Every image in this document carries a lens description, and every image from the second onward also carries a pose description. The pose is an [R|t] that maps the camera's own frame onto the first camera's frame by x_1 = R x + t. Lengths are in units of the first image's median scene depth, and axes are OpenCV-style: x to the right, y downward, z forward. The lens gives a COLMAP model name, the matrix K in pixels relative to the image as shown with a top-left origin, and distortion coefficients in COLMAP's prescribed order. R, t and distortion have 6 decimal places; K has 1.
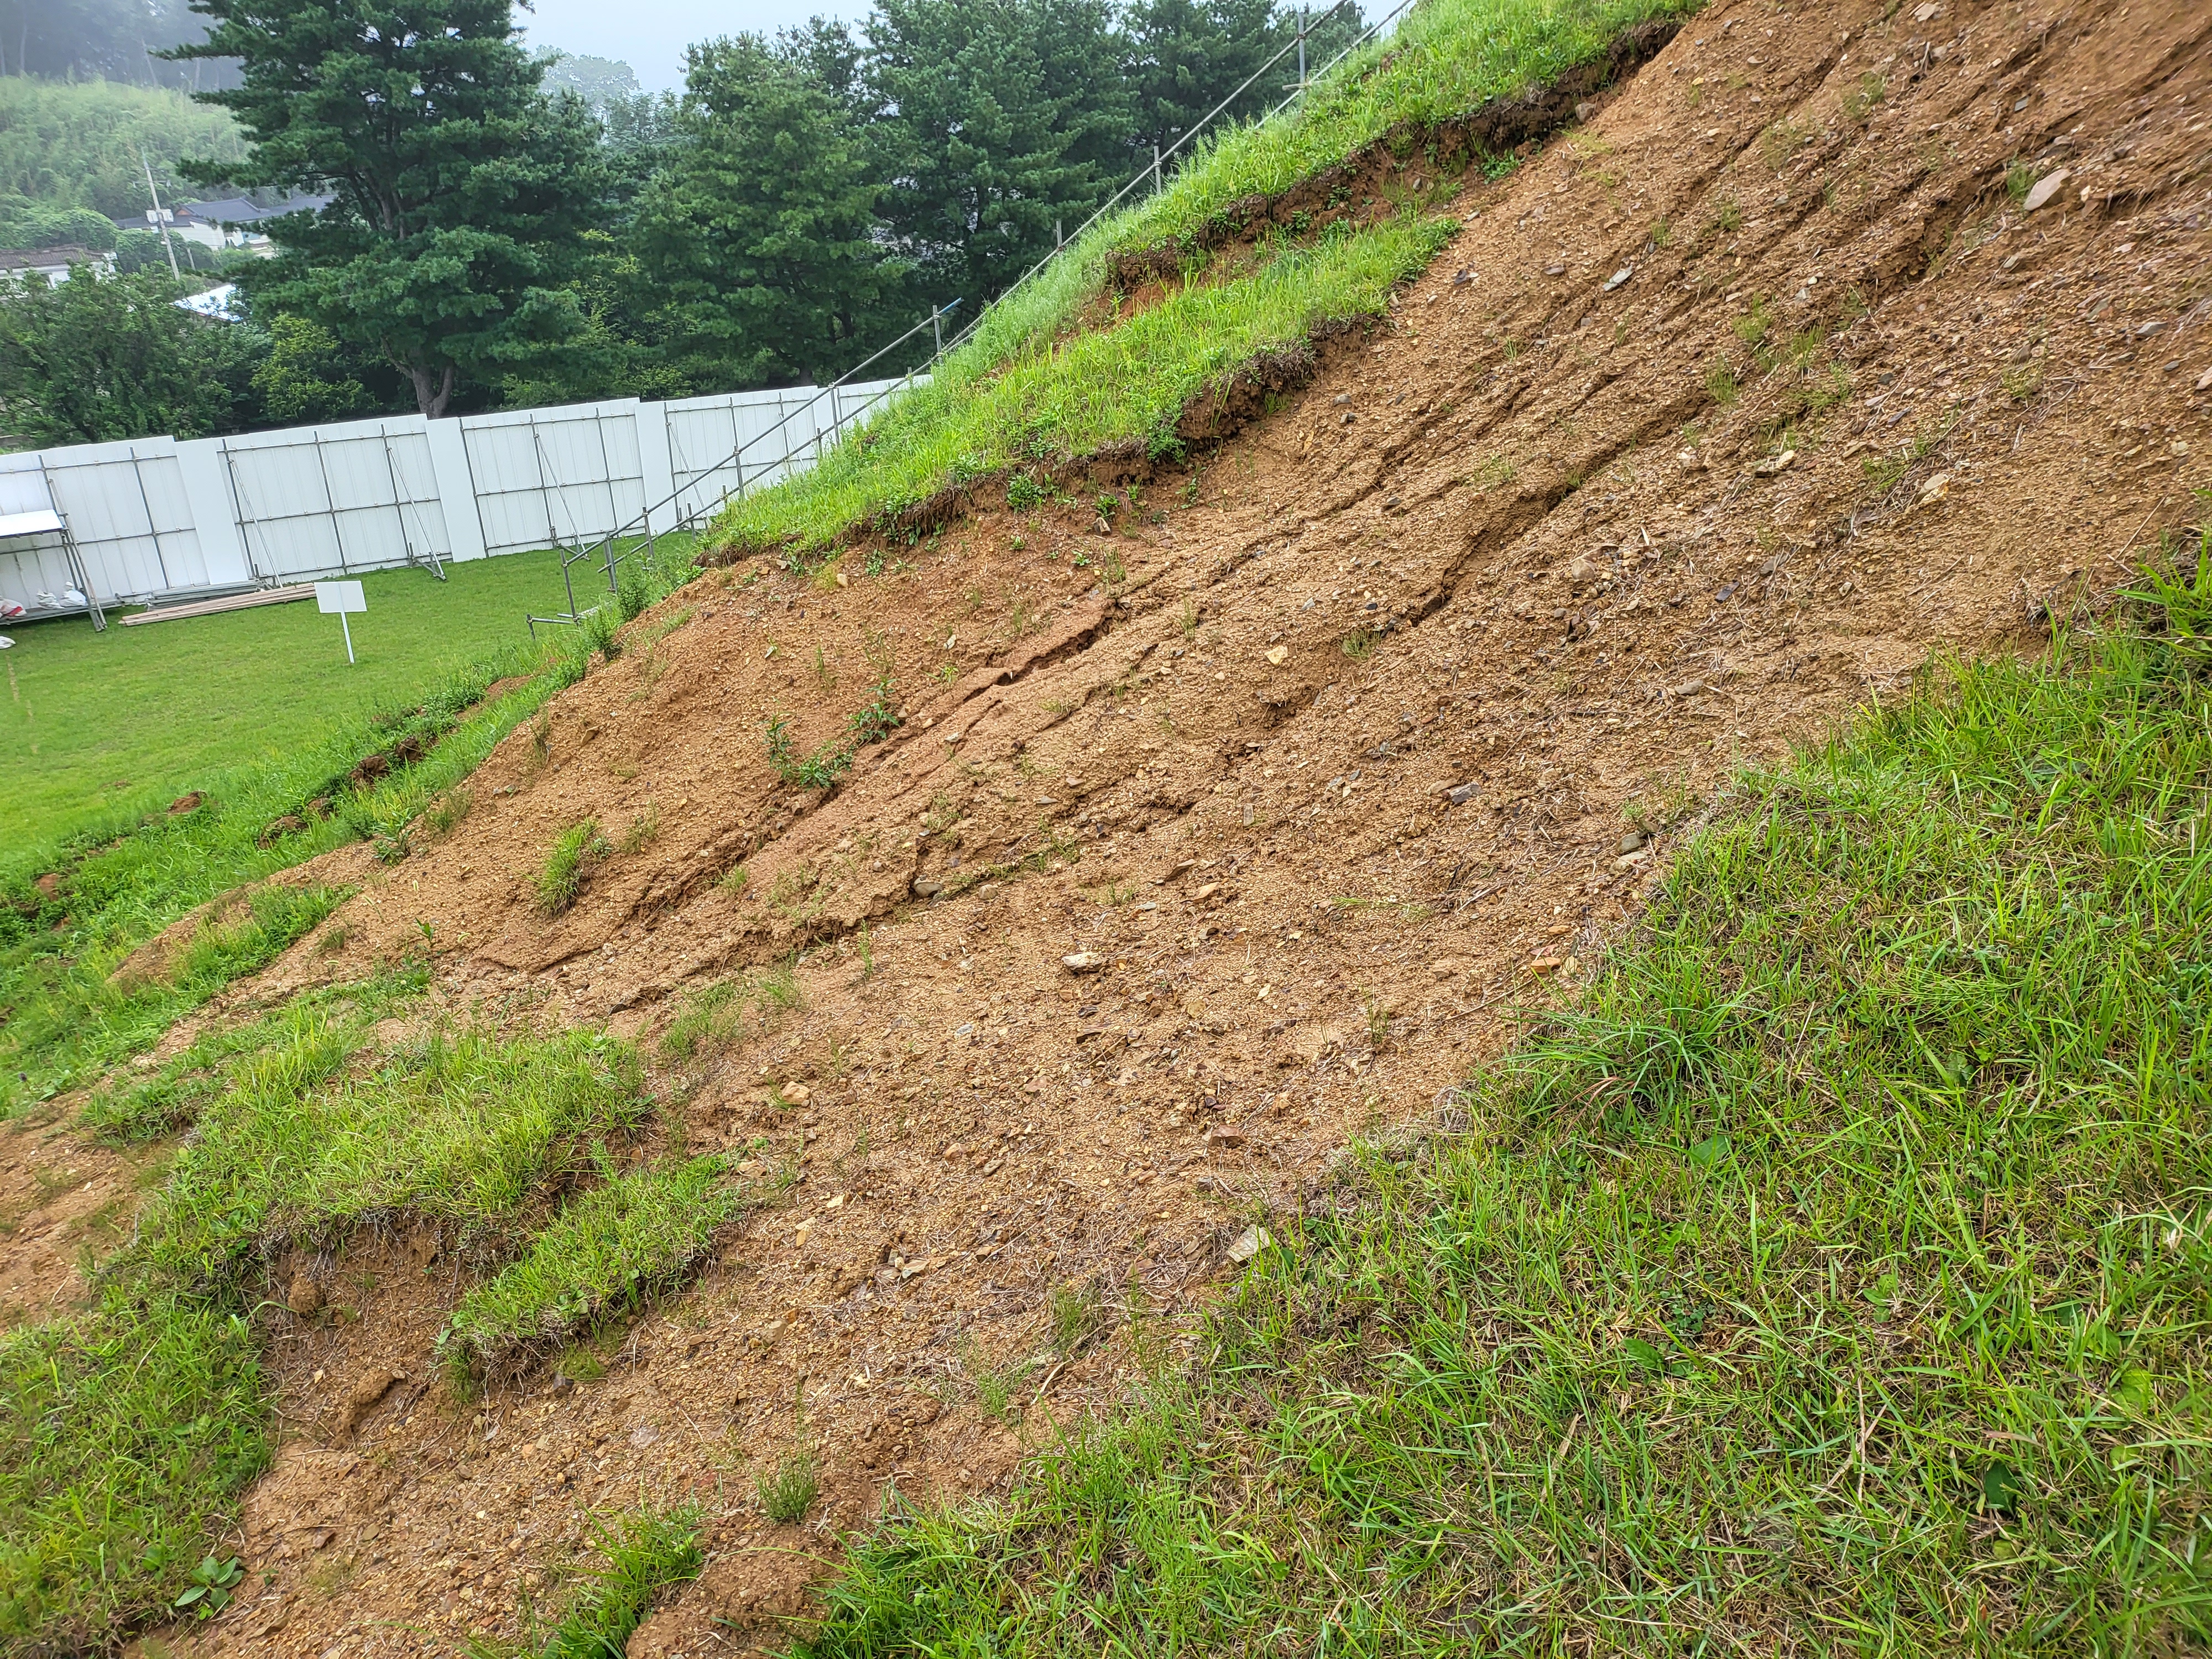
lens RADIAL K [[1533.3, 0, 1102.1], [0, 1533.3, 836.0], [0, 0, 1]] dist [0.064862, -0.061563]
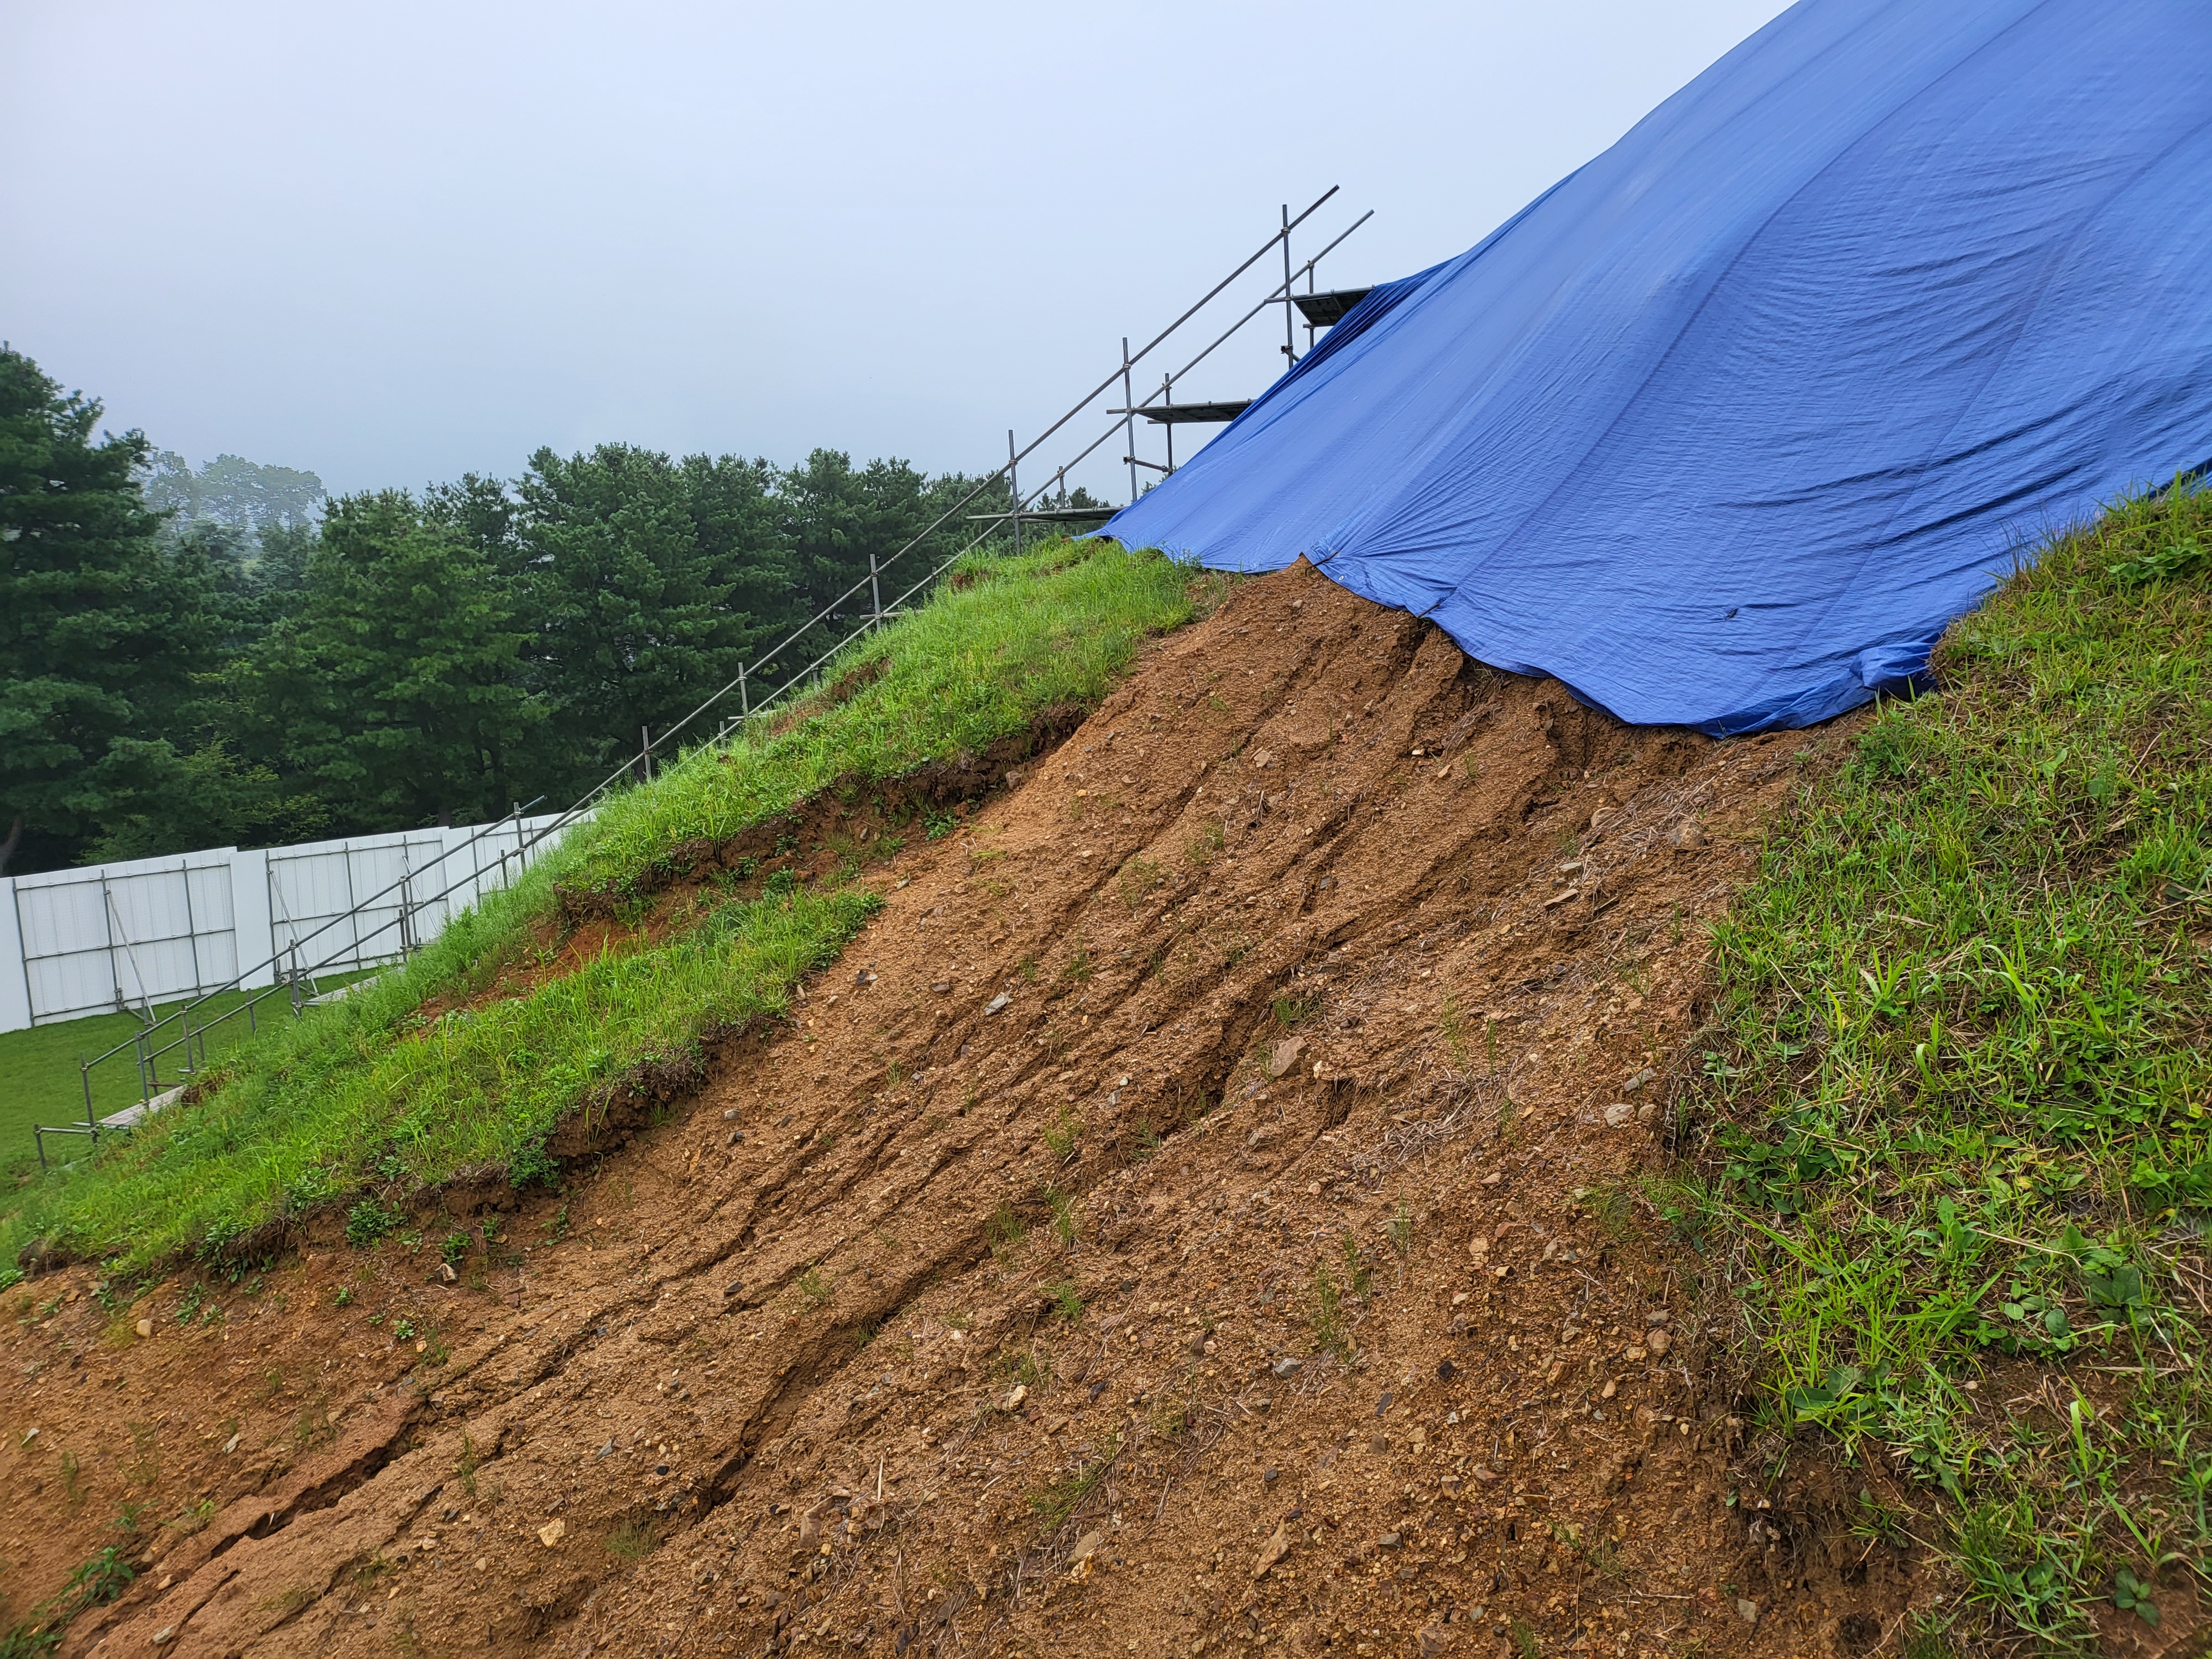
lens RADIAL K [[1533.3, 0, 1124.3], [0, 1533.3, 821.9], [0, 0, 1]] dist [0.064862, -0.061563]
pose [[0.980700, -0.013122, 0.195077, 0.206218], [0.060183, 0.969562, -0.237333, -0.217354], [-0.186025, 0.244493, 0.951639, 0.036831]]
